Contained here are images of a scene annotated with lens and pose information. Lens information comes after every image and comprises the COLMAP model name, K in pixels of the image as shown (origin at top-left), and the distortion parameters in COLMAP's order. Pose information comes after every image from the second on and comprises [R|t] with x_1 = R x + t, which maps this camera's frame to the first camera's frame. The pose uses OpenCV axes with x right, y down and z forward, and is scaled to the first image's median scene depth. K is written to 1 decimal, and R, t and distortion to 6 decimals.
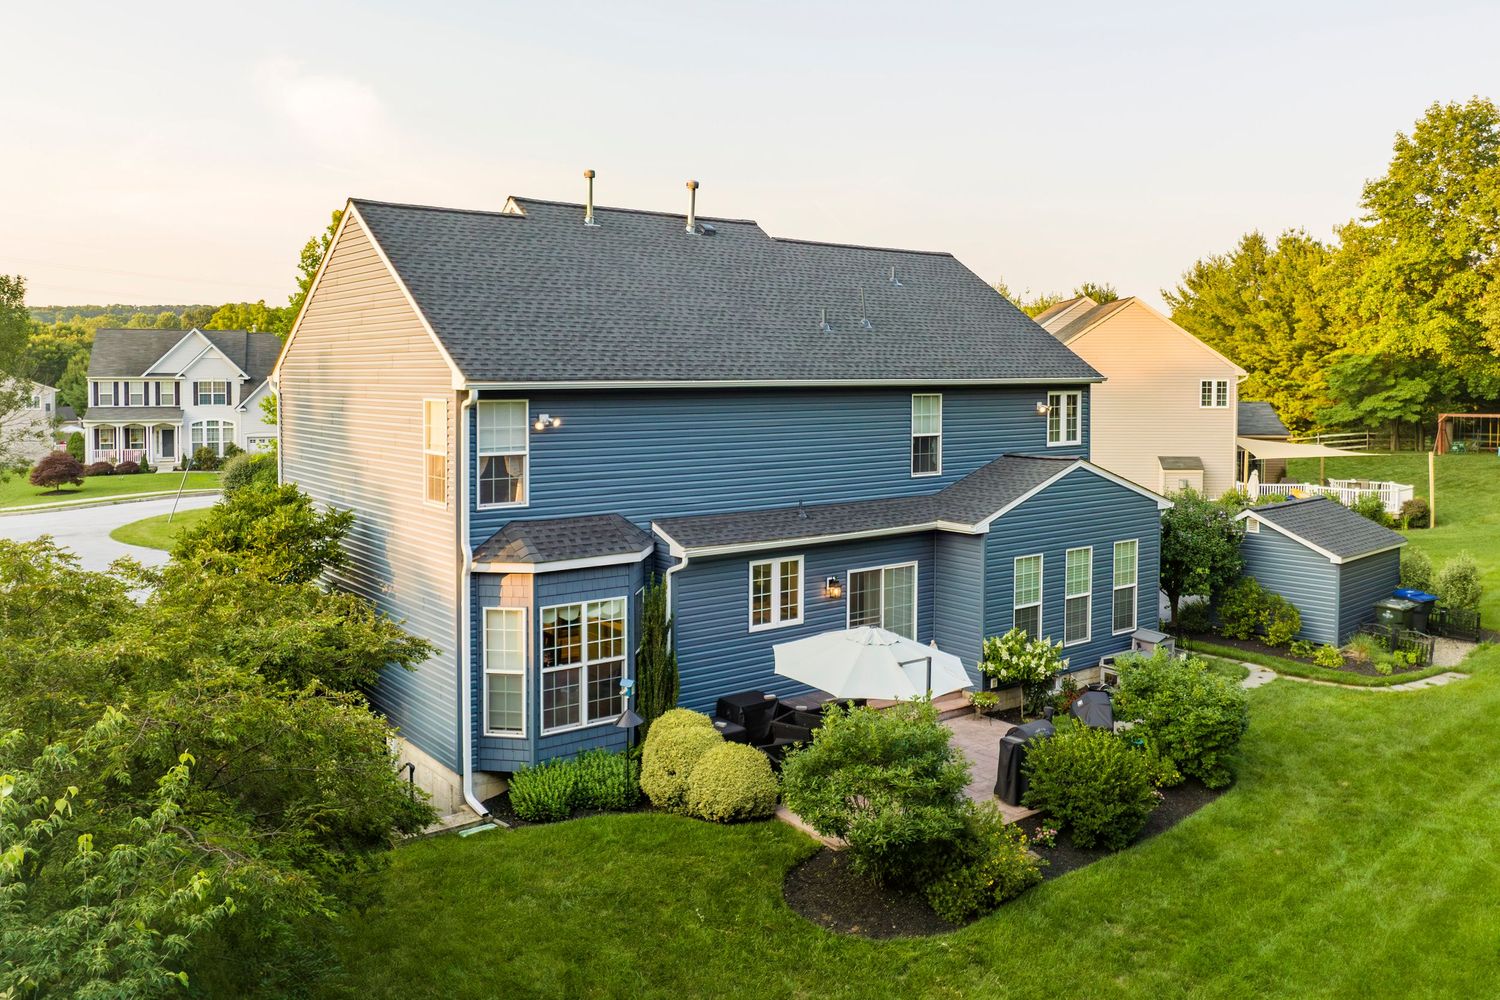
lens RADIAL K [[1214.0, 0, 745.2], [0, 1214.0, 417.2], [0, 0, 1]] dist [-0.037311, -0.002123]
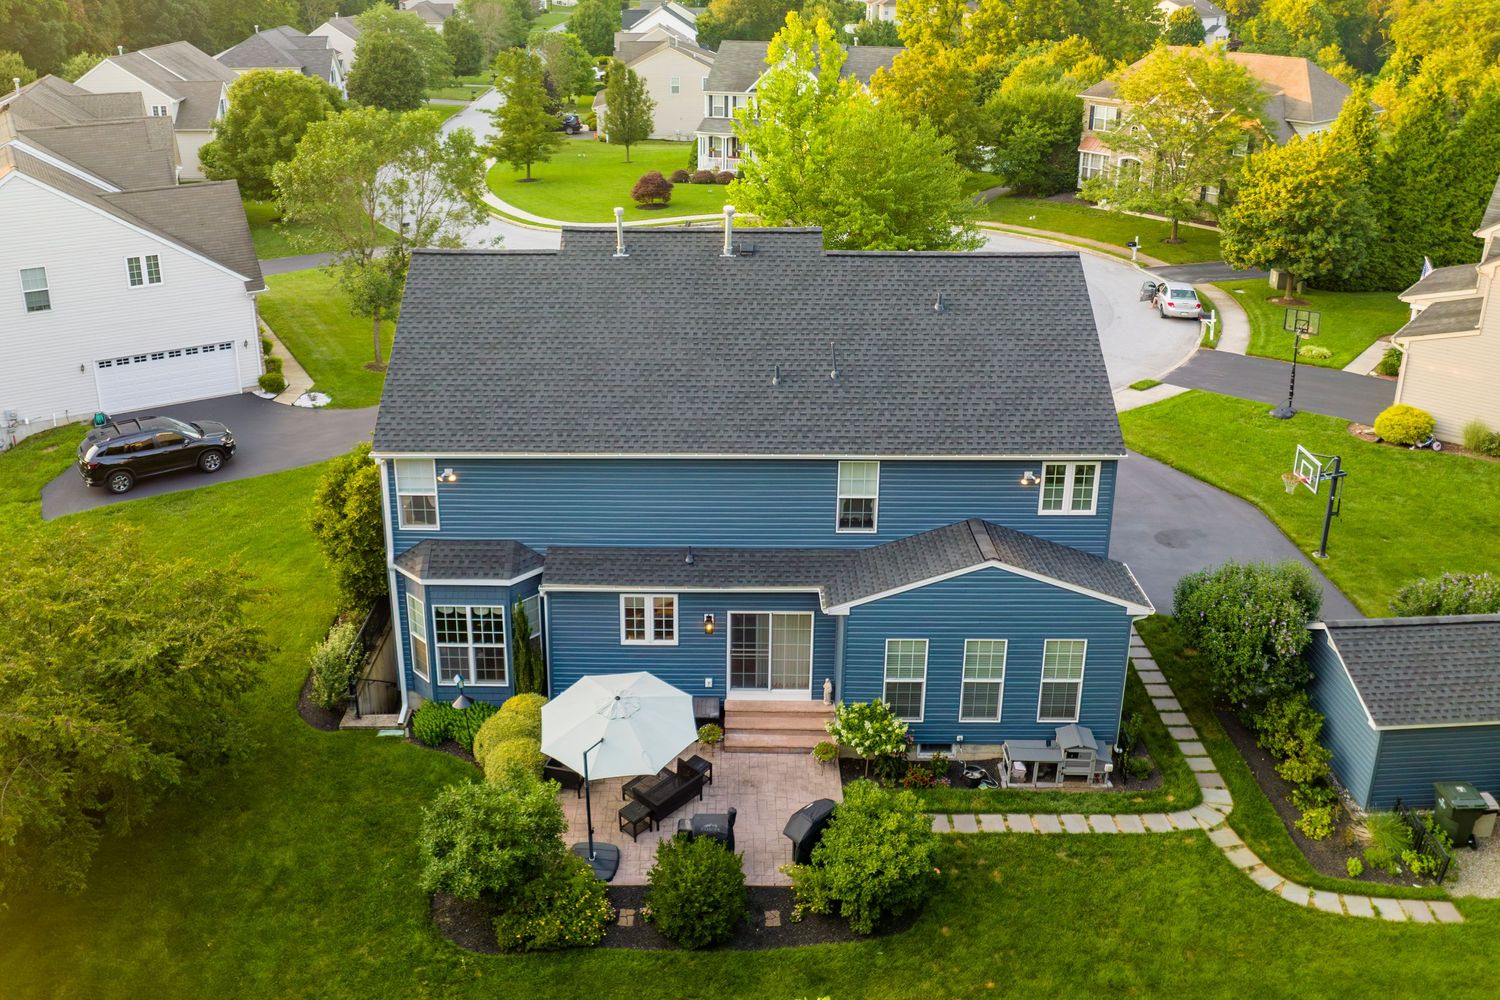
lens RADIAL K [[1278.8, 0, 699.7], [0, 1278.8, 361.1], [0, 0, 1]] dist [-0.039508, 0.003375]
pose [[0.773638, 0.195230, -0.602802, 0.733446], [-0.020663, 0.958617, 0.283948, -0.436854], [0.633291, -0.207217, 0.745656, 0.120111]]
